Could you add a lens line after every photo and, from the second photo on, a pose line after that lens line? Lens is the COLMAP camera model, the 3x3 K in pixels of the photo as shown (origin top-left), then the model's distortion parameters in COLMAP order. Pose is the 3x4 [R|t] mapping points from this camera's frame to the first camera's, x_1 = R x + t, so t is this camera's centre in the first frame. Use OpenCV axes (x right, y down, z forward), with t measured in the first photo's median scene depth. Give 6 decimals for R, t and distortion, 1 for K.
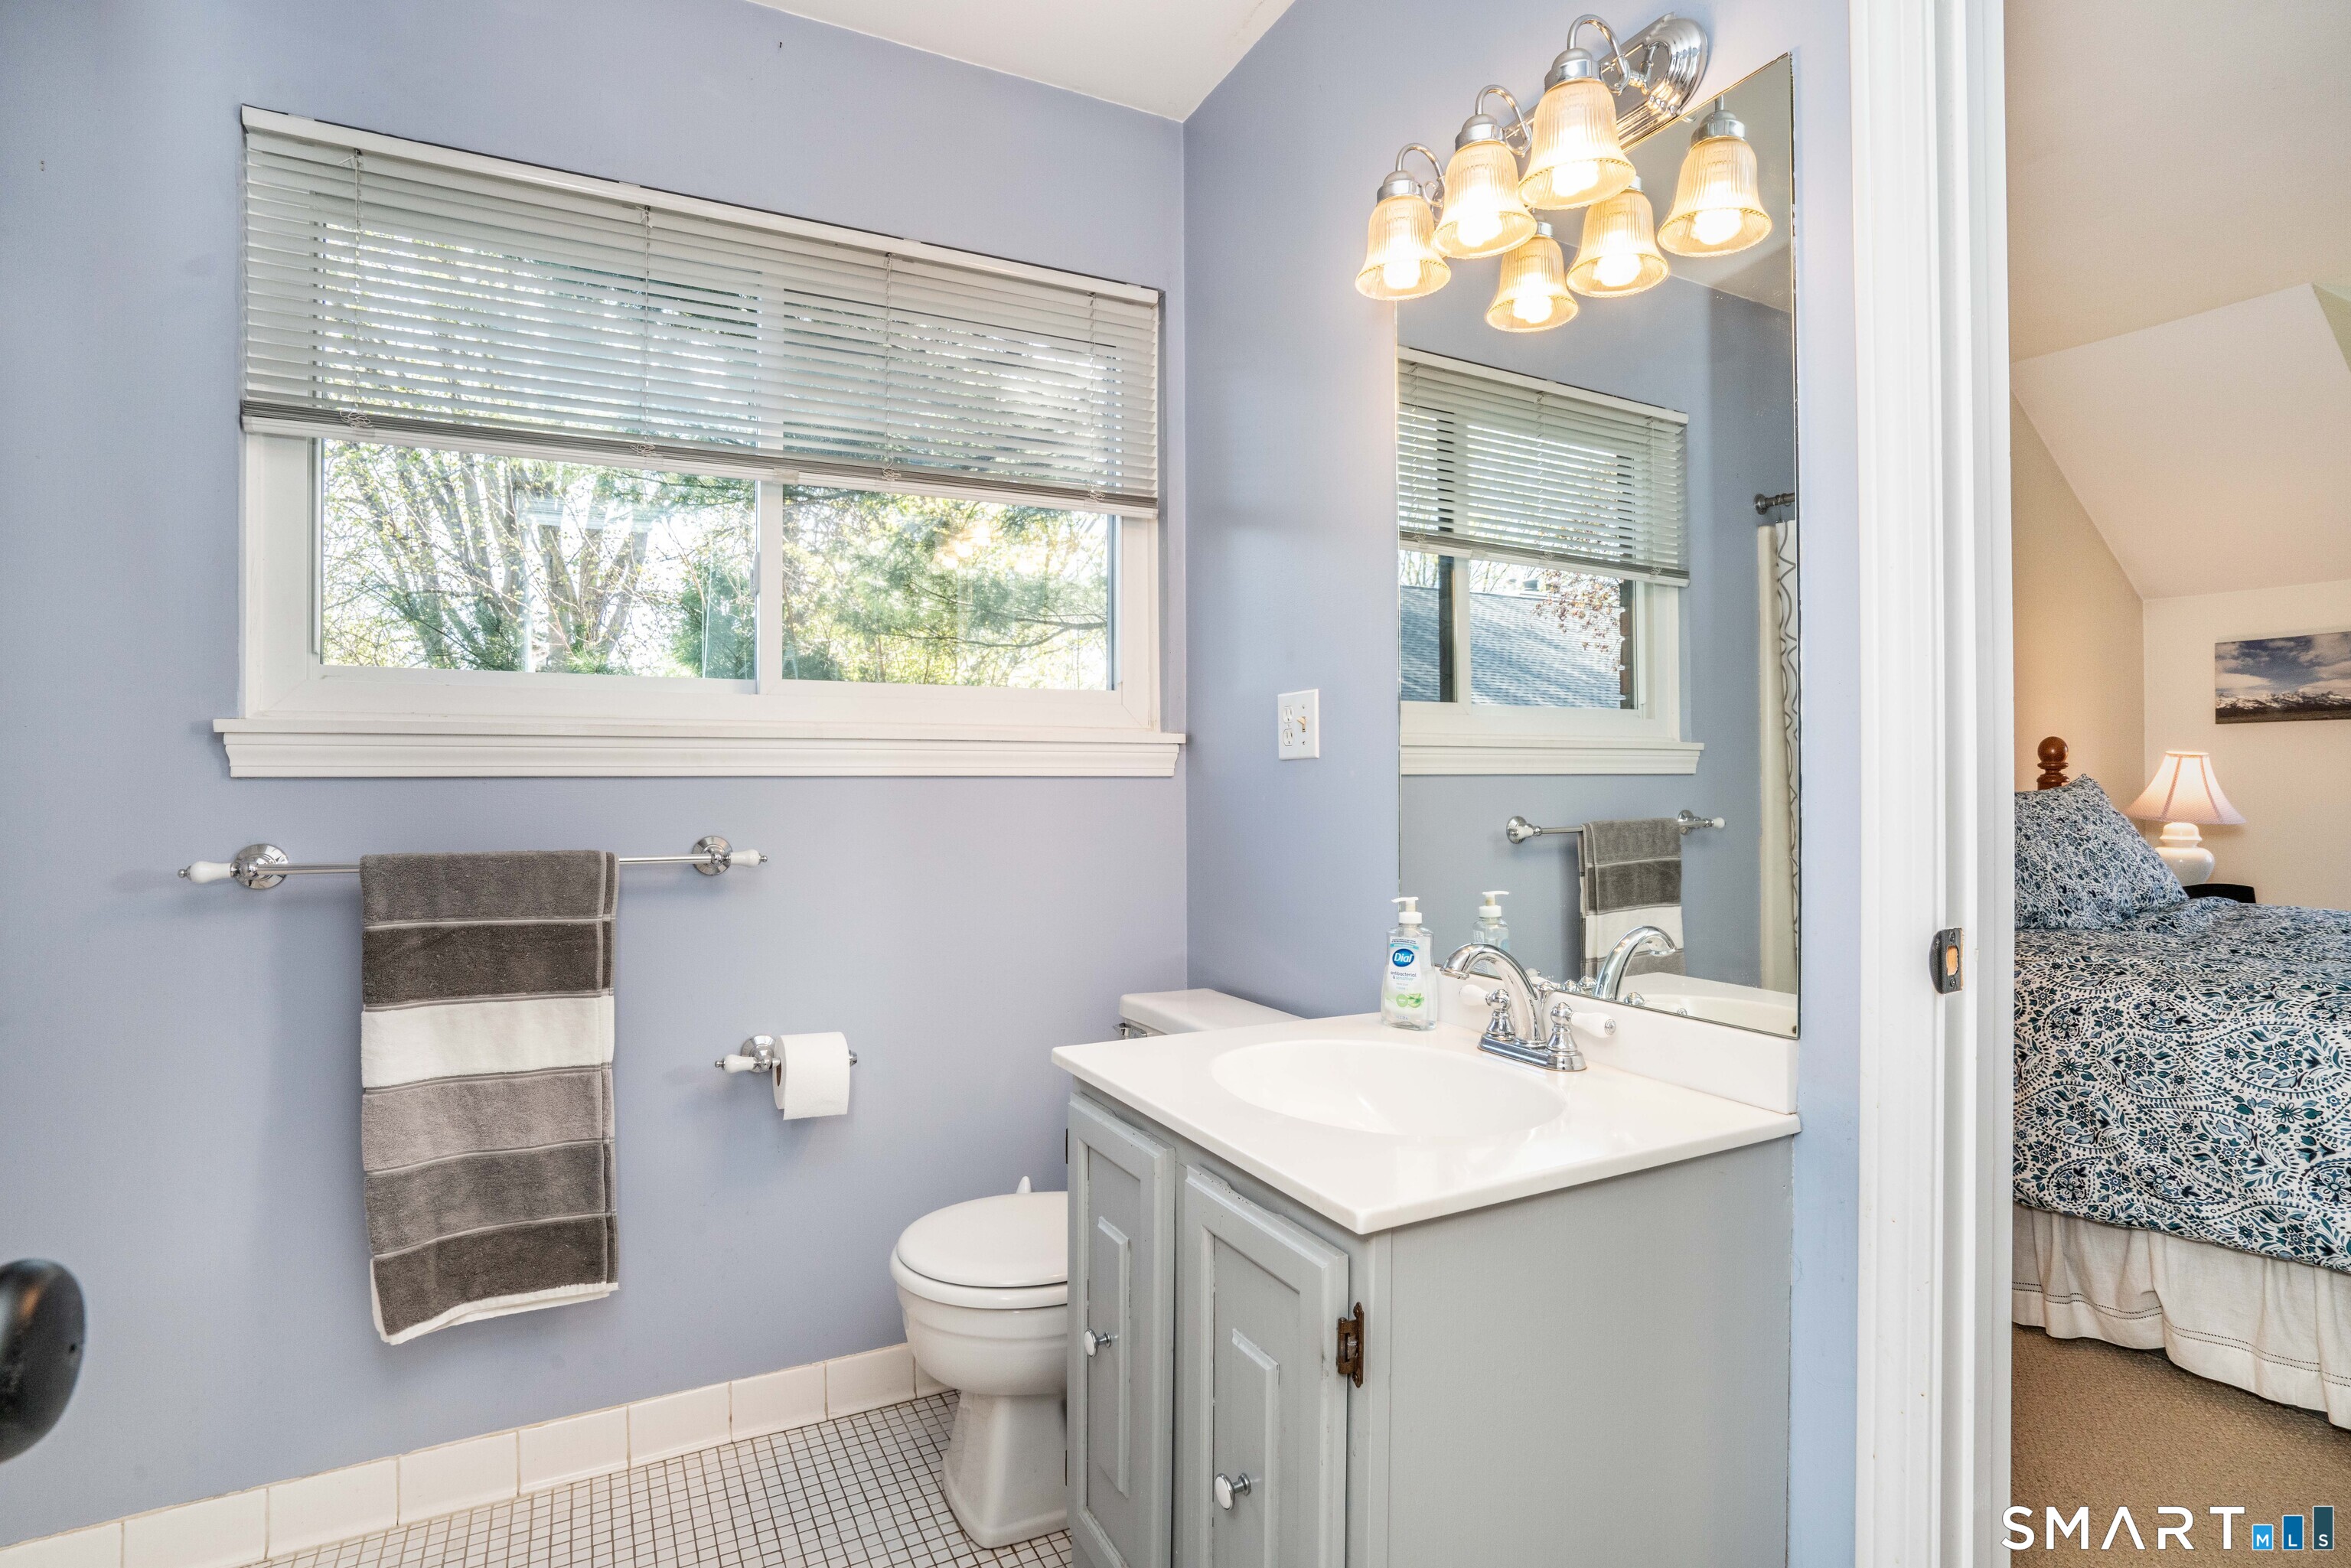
lens RADIAL K [[1142.2, 0, 1164.5], [0, 1142.2, 785.7], [0, 0, 1]] dist [-0.003762, 0.000975]
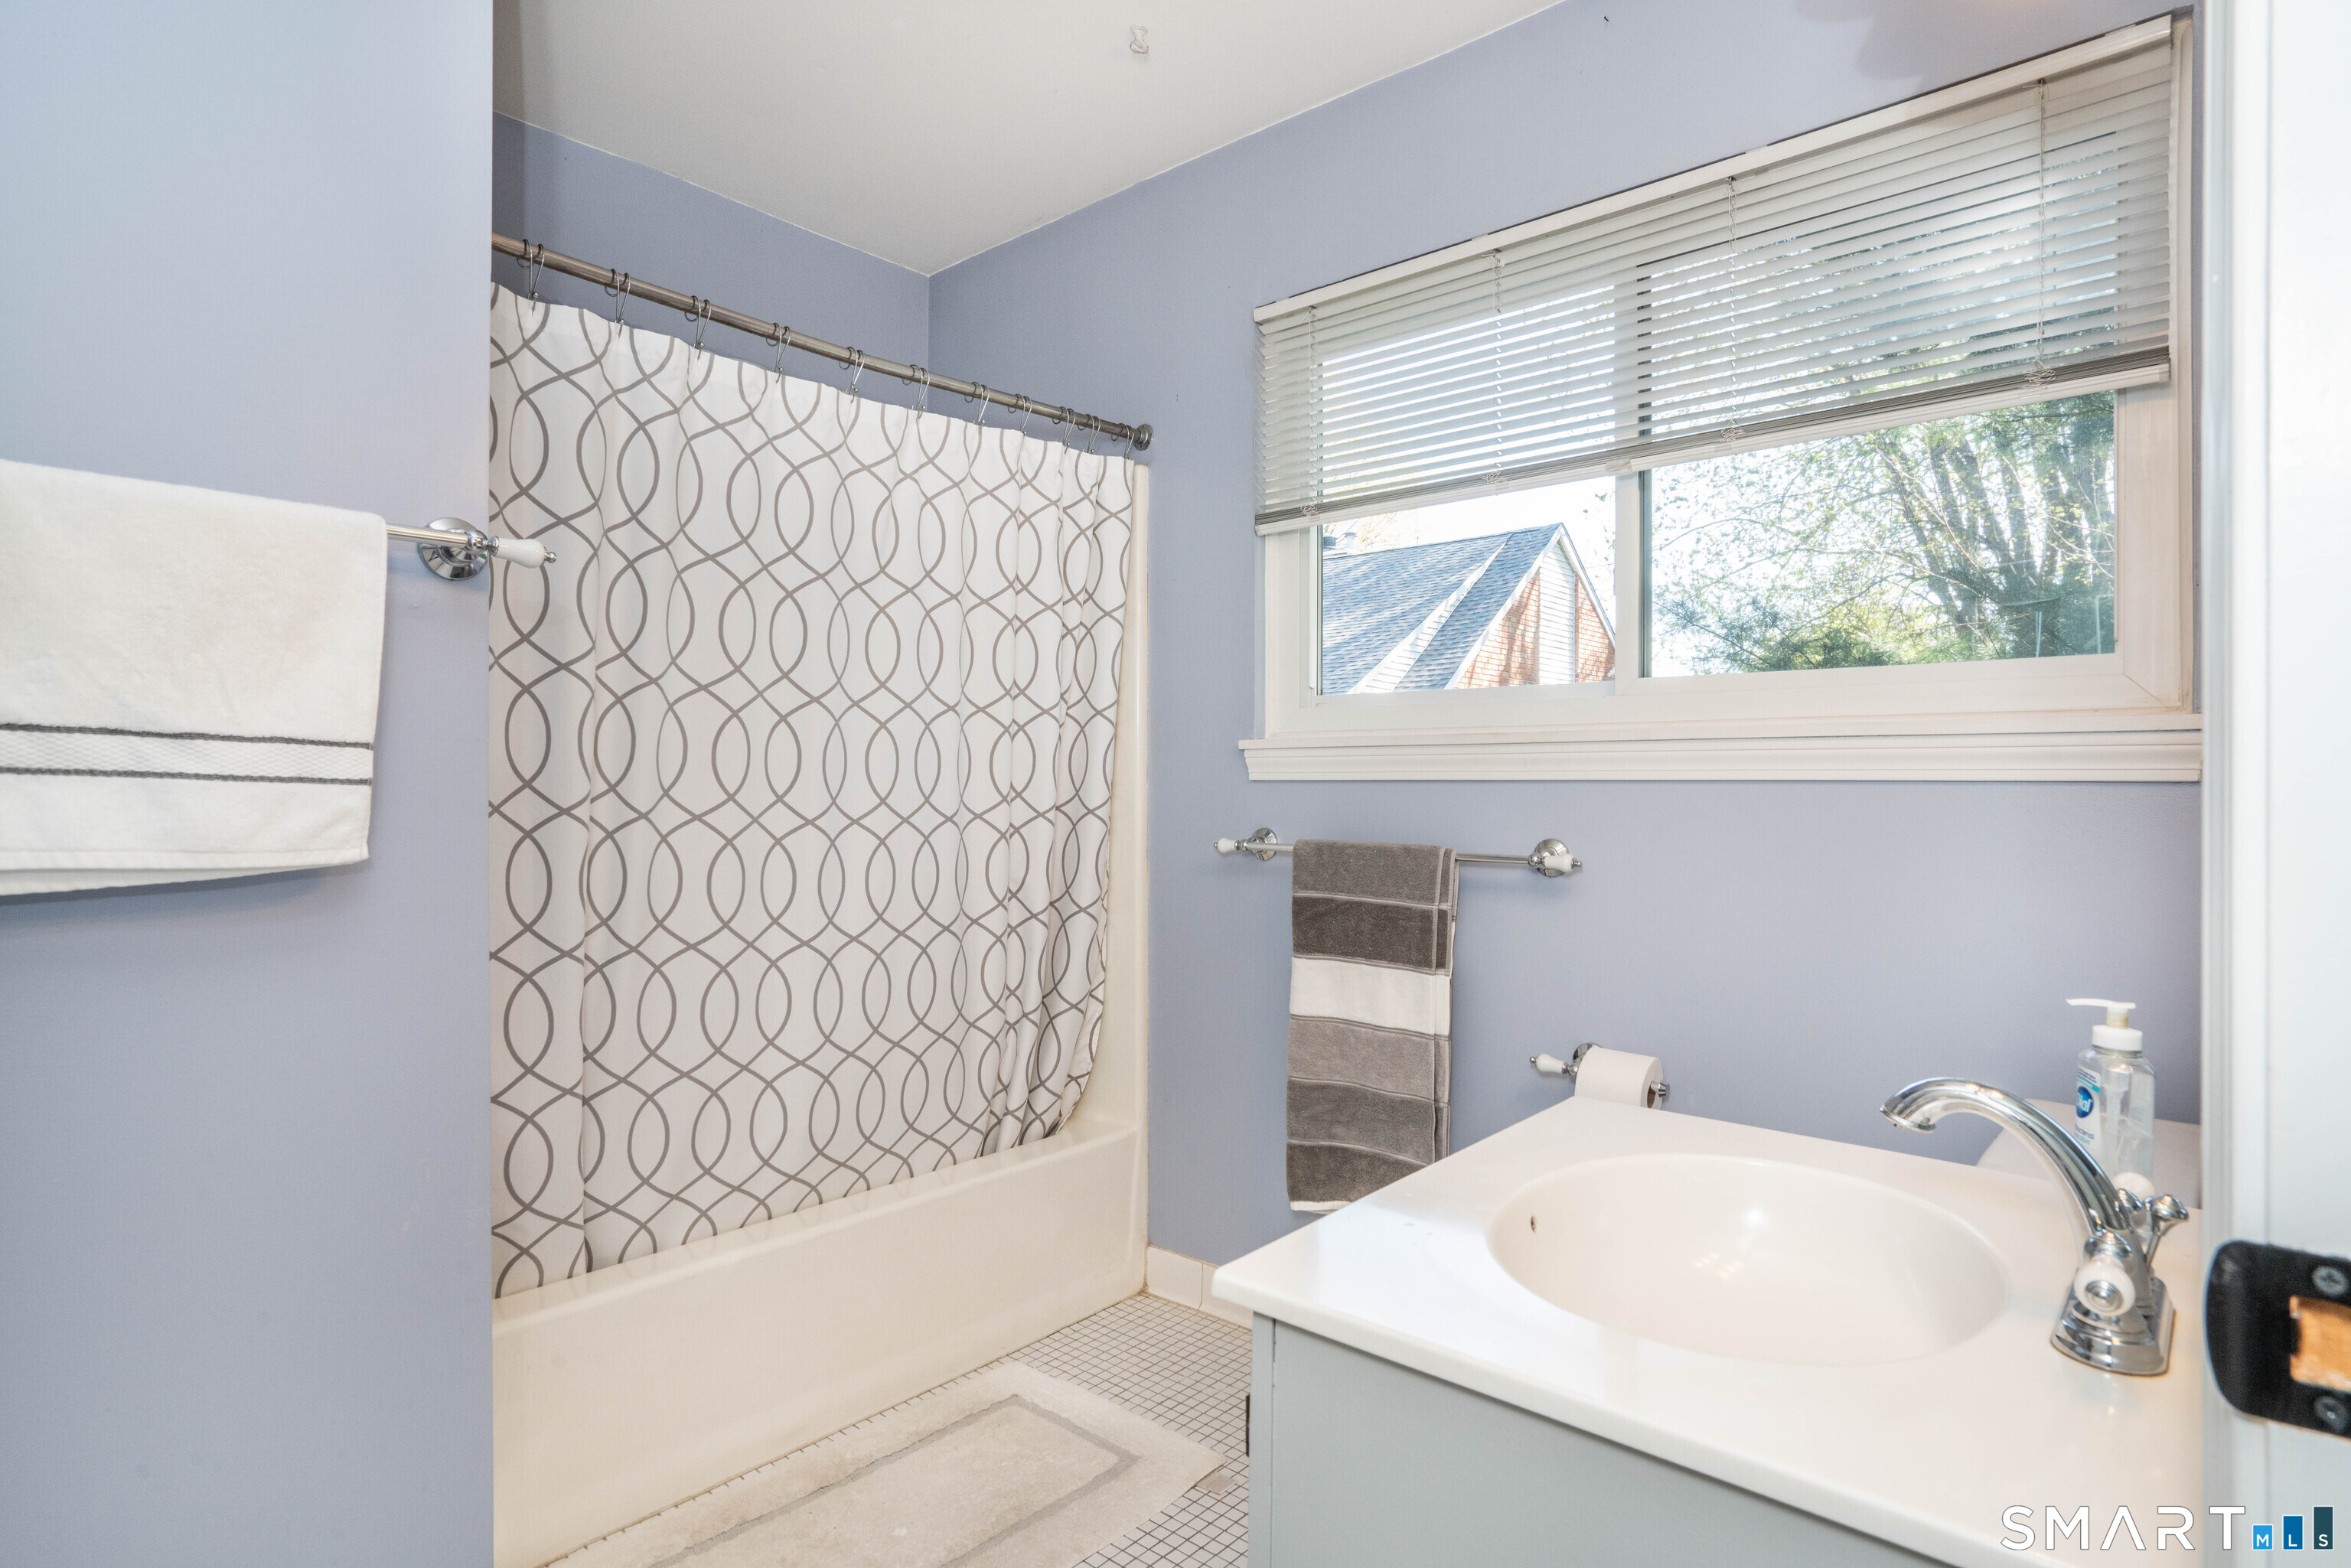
lens RADIAL K [[1229.5, 0, 1171.1], [0, 1229.5, 783.2], [0, 0, 1]] dist [-0.010957, 0.004835]
pose [[0.383086, 0.006468, -0.923690, 0.537344], [-0.003508, 0.999978, 0.005547, -0.011441], [0.923706, 0.001116, 0.383100, 0.296758]]
